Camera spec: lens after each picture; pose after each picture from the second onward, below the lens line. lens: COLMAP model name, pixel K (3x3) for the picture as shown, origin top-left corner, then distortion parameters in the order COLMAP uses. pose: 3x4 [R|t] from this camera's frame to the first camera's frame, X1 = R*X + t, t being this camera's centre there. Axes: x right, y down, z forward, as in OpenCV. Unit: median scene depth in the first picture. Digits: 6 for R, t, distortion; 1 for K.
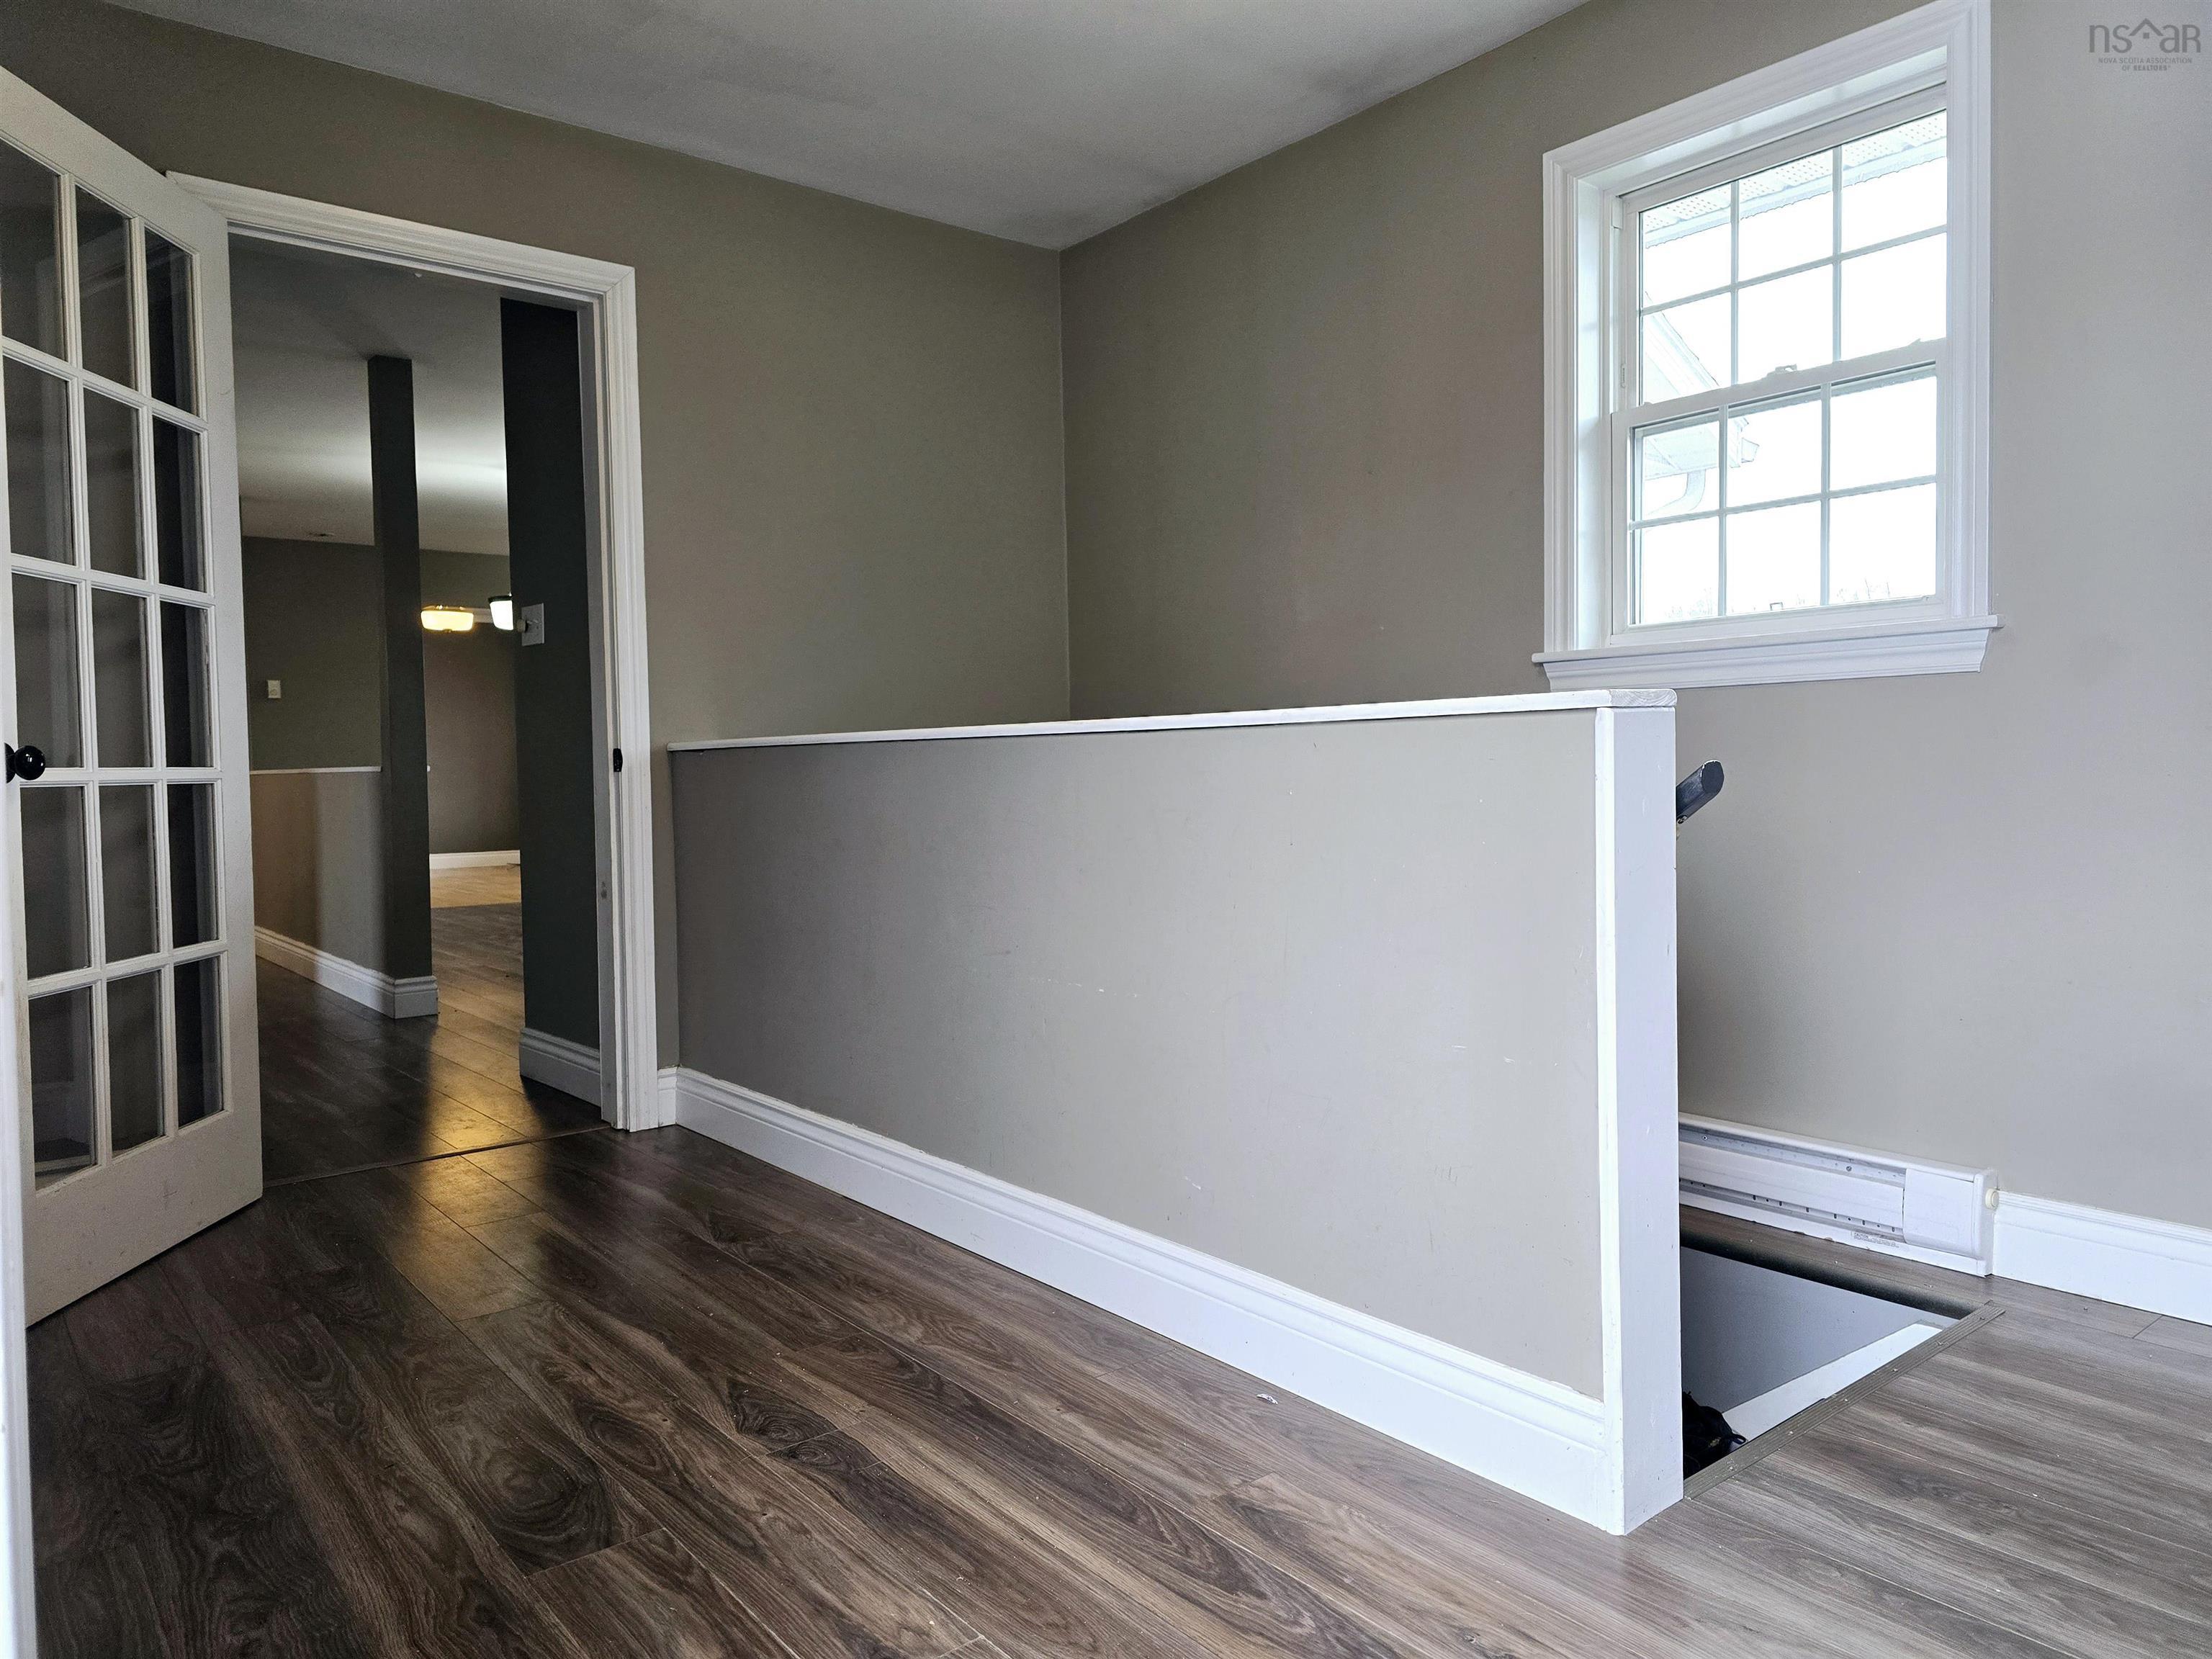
lens RADIAL K [[1499.1, 0, 1137.9], [0, 1499.1, 846.8], [0, 0, 1]] dist [0.035513, -0.032084]
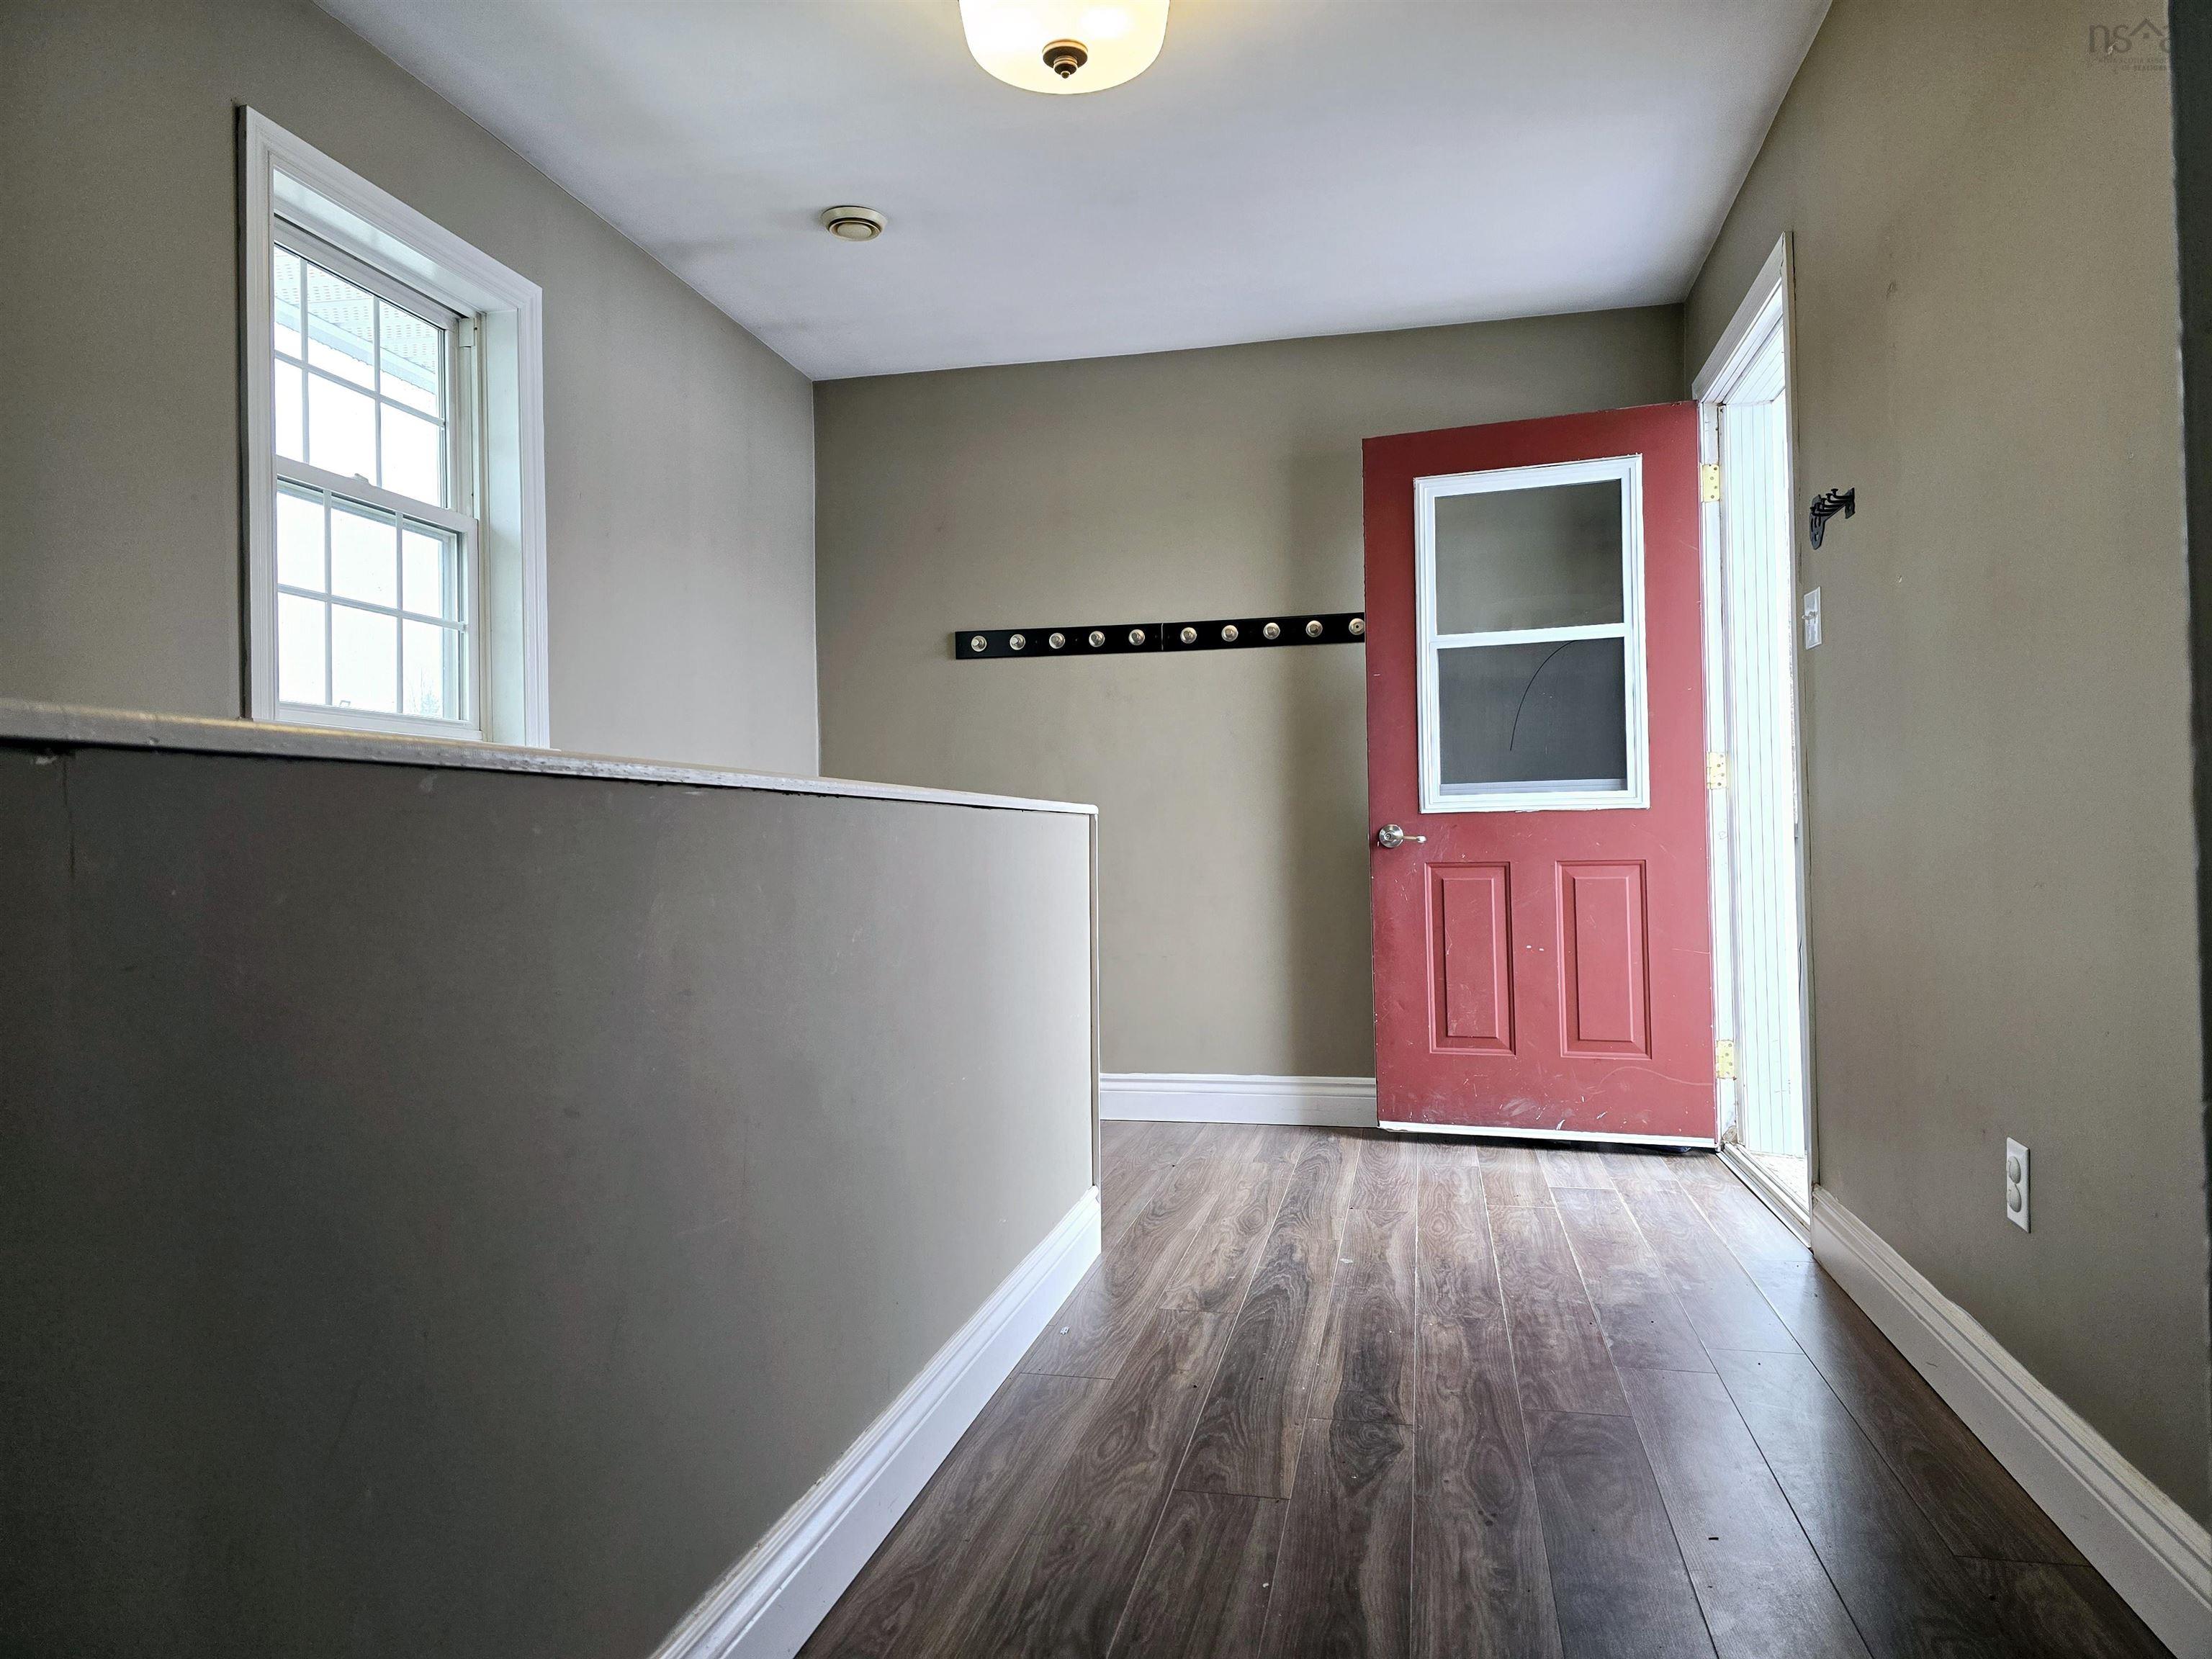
lens RADIAL K [[1495.2, 0, 1090.5], [0, 1495.2, 823.2], [0, 0, 1]] dist [0.072166, -0.068954]
pose [[-0.616616, 0.033675, 0.786543, -0.985883], [0.067293, 0.997683, 0.010040, -0.081746], [-0.784383, 0.059120, -0.617453, 1.804528]]
